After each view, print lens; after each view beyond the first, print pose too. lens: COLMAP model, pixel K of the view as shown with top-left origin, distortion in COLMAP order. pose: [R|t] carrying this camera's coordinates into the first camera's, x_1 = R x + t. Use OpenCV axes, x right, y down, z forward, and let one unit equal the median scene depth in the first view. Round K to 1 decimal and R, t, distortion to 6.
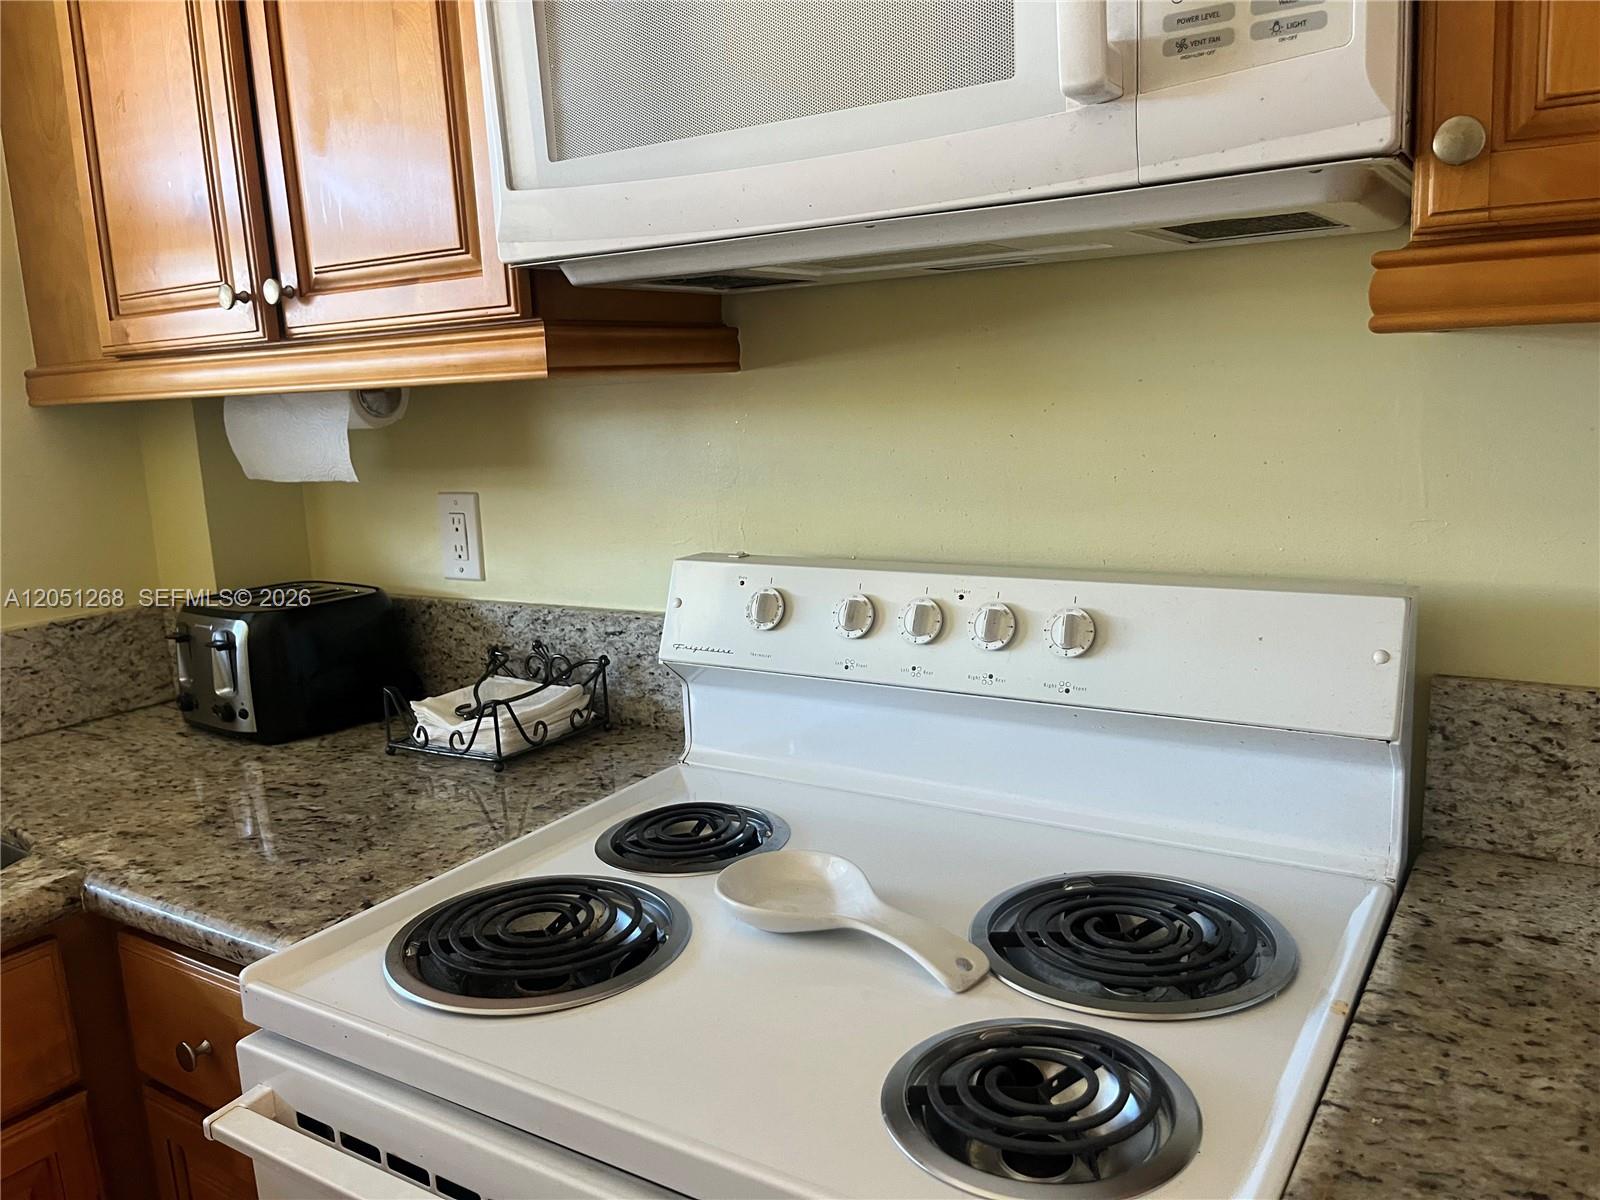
lens RADIAL K [[1218.7, 0, 810.7], [0, 1218.7, 603.8], [0, 0, 1]] dist [0.063151, -0.078670]
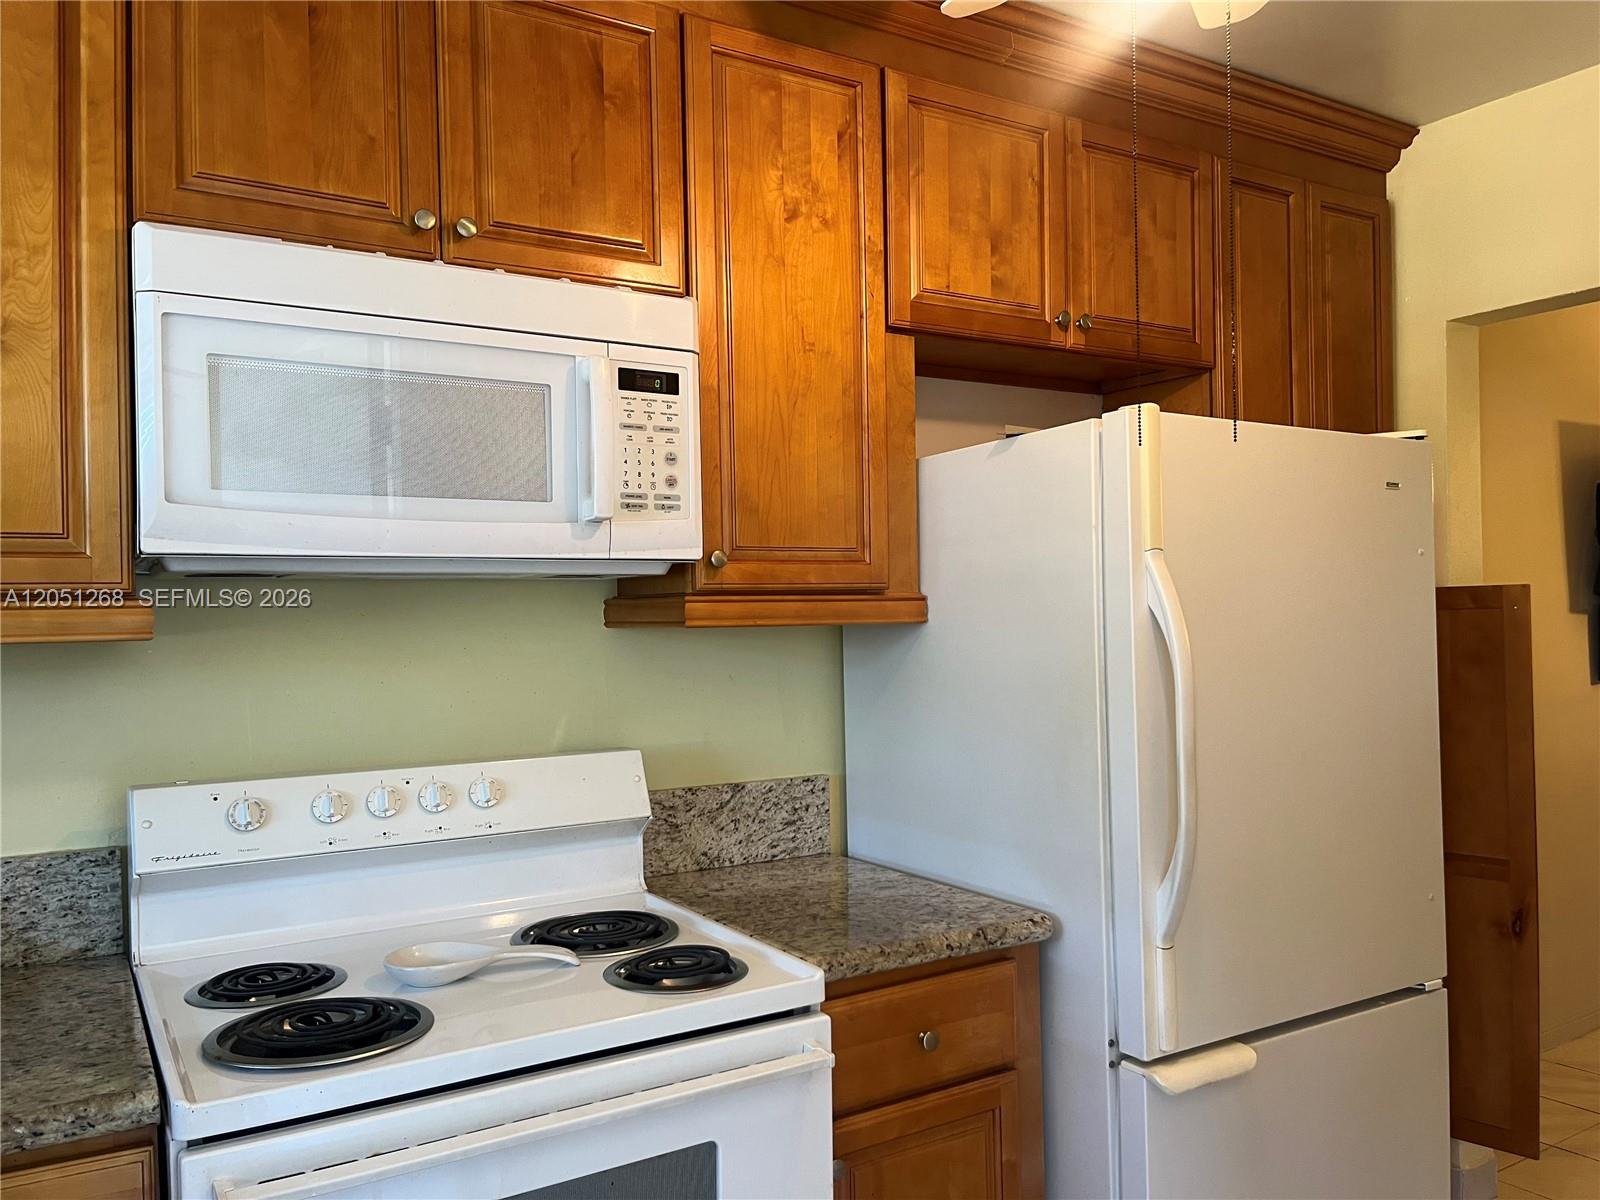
lens RADIAL K [[1218.7, 0, 796.7], [0, 1218.7, 594.4], [0, 0, 1]] dist [0.063151, -0.078670]
pose [[0.435889, 0.057618, 0.898154, -1.172696], [0.161193, 0.976814, -0.140894, 0.065517], [-0.885448, 0.206190, 0.416495, -0.155947]]
